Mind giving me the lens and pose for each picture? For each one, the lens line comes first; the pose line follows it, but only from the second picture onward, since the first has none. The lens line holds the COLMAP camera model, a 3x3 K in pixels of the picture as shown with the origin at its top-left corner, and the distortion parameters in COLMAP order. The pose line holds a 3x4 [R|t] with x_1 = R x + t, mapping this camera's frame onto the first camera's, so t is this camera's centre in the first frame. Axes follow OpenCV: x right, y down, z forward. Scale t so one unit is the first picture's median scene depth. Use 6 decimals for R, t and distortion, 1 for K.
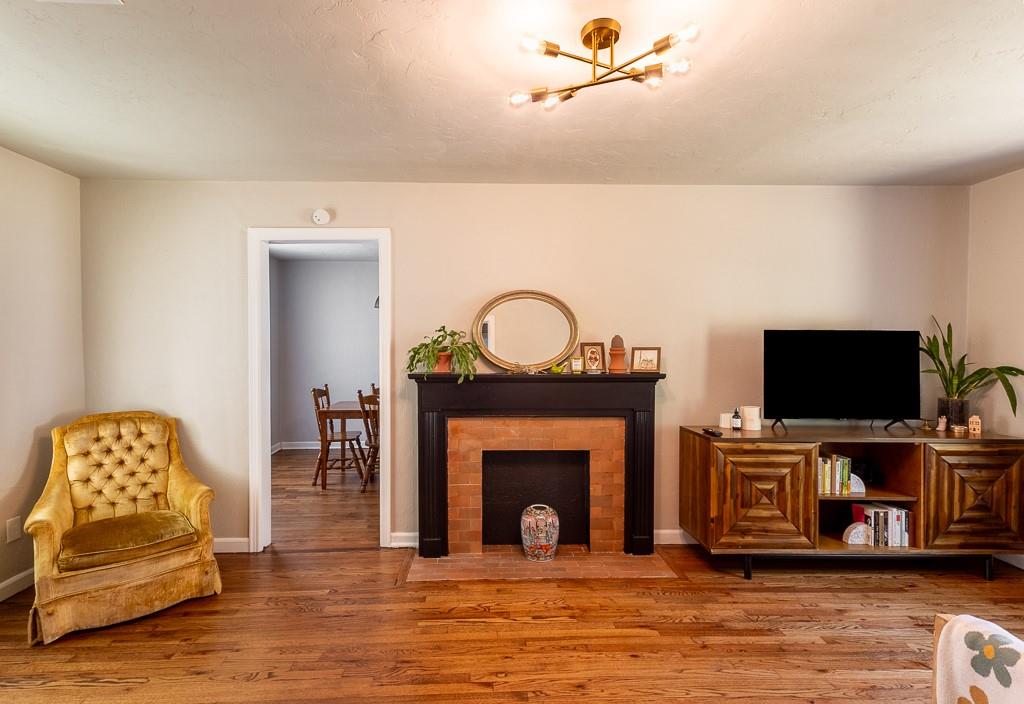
lens RADIAL K [[517.0, 0, 512.0], [0, 517.0, 352.0], [0, 0, 1]] dist [0.027329, -0.001048]
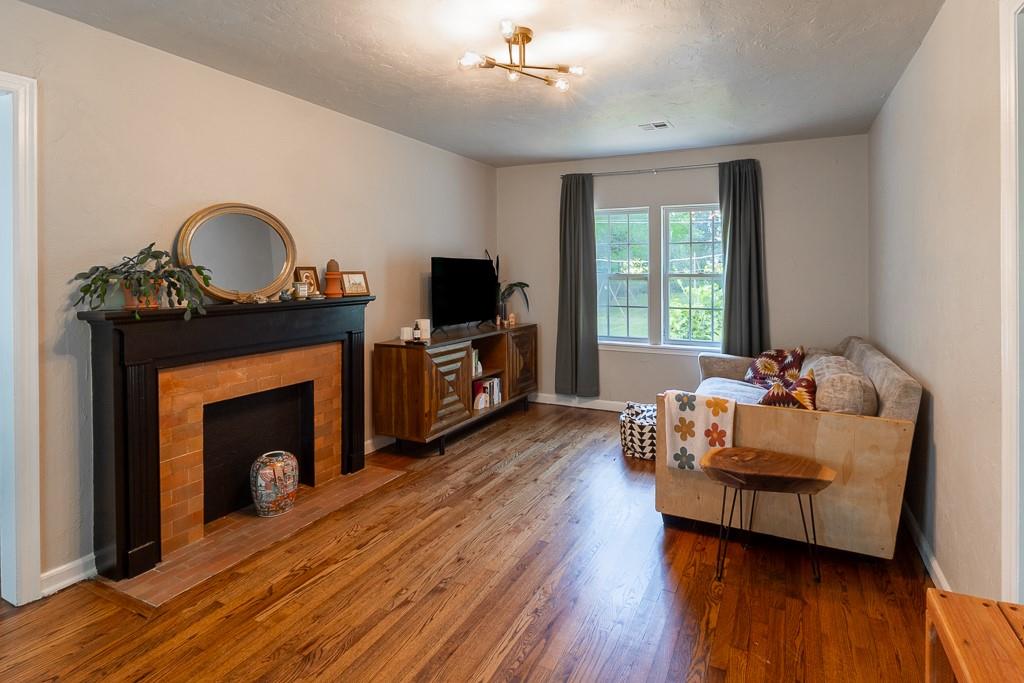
lens RADIAL K [[511.1, 0, 565.3], [0, 511.1, 273.1], [0, 0, 1]] dist [0.001158, 0.000378]
pose [[0.452597, -0.007227, 0.891686, -0.491979], [0.015775, 0.999876, 0.000097, 0.001036], [-0.891576, 0.014022, 0.452654, 0.166379]]
